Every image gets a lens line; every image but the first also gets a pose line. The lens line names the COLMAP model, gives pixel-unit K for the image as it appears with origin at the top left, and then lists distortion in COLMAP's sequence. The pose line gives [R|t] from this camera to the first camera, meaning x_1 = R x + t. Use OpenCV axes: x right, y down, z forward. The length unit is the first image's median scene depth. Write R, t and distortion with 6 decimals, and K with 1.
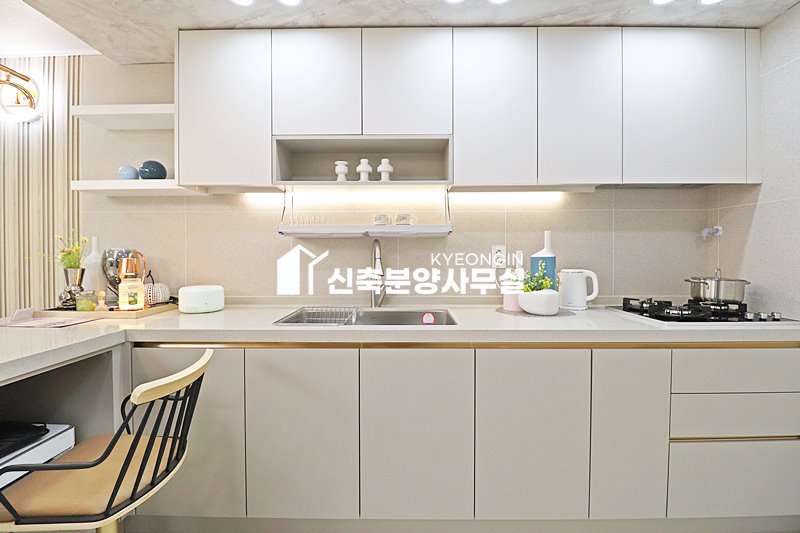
lens RADIAL K [[367.2, 0, 401.1], [0, 367.2, 256.9], [0, 0, 1]] dist [0.001156, -0.014400]
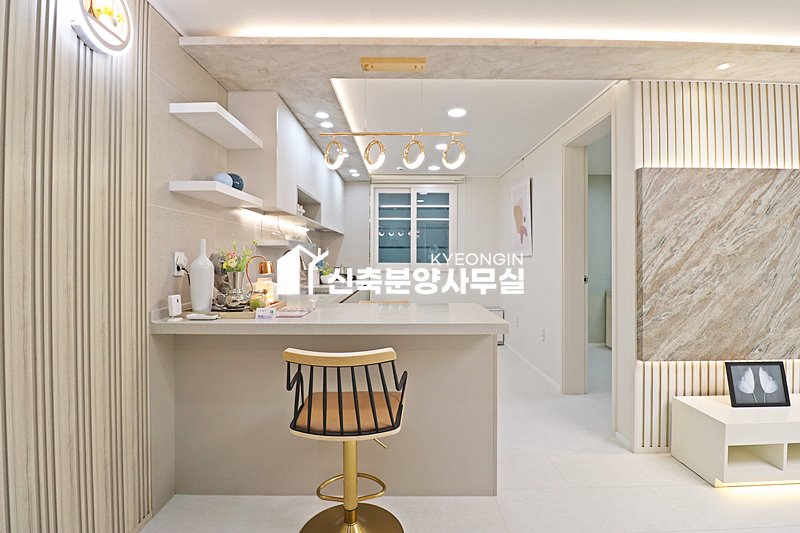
lens RADIAL K [[369.5, 0, 402.0], [0, 369.5, 257.9], [0, 0, 1]] dist [0.000011, -0.013164]
pose [[-0.011986, 0.000956, 0.999928, -1.881701], [0.019029, 0.999819, -0.000728, 0.001564], [-0.999747, 0.019019, -0.012002, 0.530149]]
